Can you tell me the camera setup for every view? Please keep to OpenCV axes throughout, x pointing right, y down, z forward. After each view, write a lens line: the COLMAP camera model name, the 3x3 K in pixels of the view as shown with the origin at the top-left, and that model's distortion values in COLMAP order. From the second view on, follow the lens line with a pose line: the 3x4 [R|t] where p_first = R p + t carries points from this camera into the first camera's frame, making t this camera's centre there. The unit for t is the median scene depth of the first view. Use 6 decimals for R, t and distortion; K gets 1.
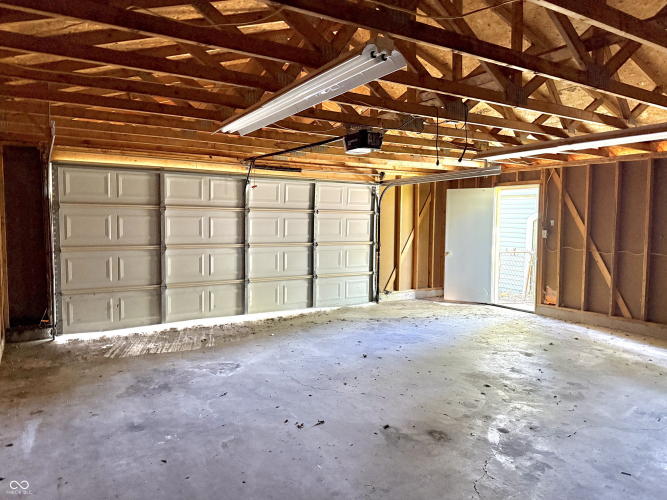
lens RADIAL K [[471.3, 0, 334.5], [0, 471.3, 247.3], [0, 0, 1]] dist [0.090347, -0.109899]
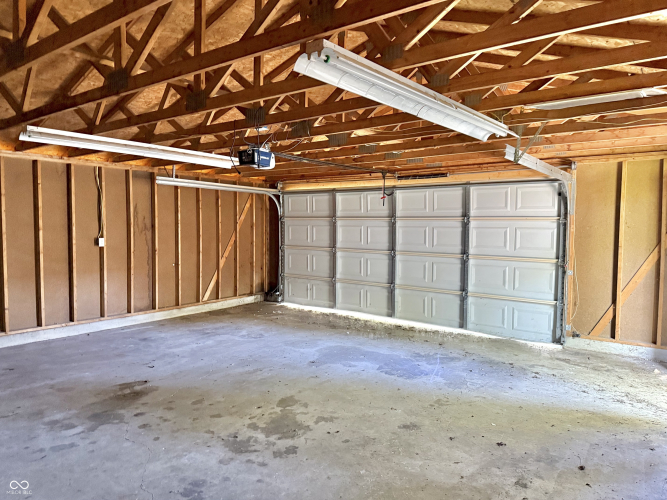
lens RADIAL K [[471.3, 0, 331.5], [0, 471.3, 245.7], [0, 0, 1]] dist [0.090347, -0.109899]
pose [[0.348128, 0.035459, -0.936776, 0.796280], [-0.062804, 0.997922, 0.014434, -0.027675], [0.935341, 0.053808, 0.349632, 0.521568]]
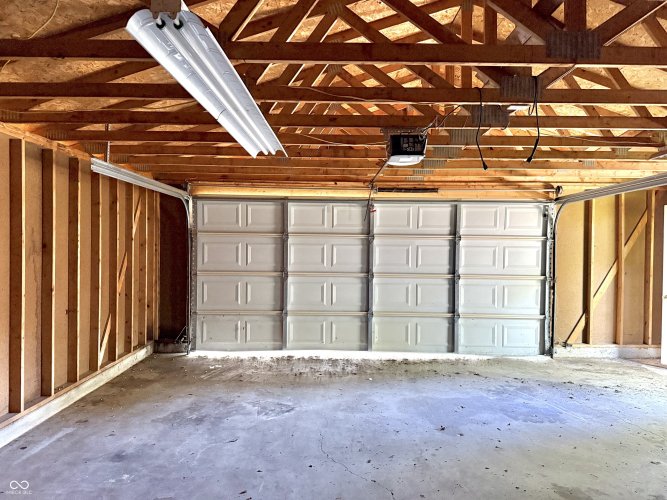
lens RADIAL K [[471.3, 0, 333.8], [0, 471.3, 250.0], [0, 0, 1]] dist [0.090347, -0.109899]
pose [[0.851082, 0.007387, -0.524980, 0.244868], [-0.034973, 0.998478, -0.042647, -0.012347], [0.523866, 0.054656, 0.850045, 0.188989]]
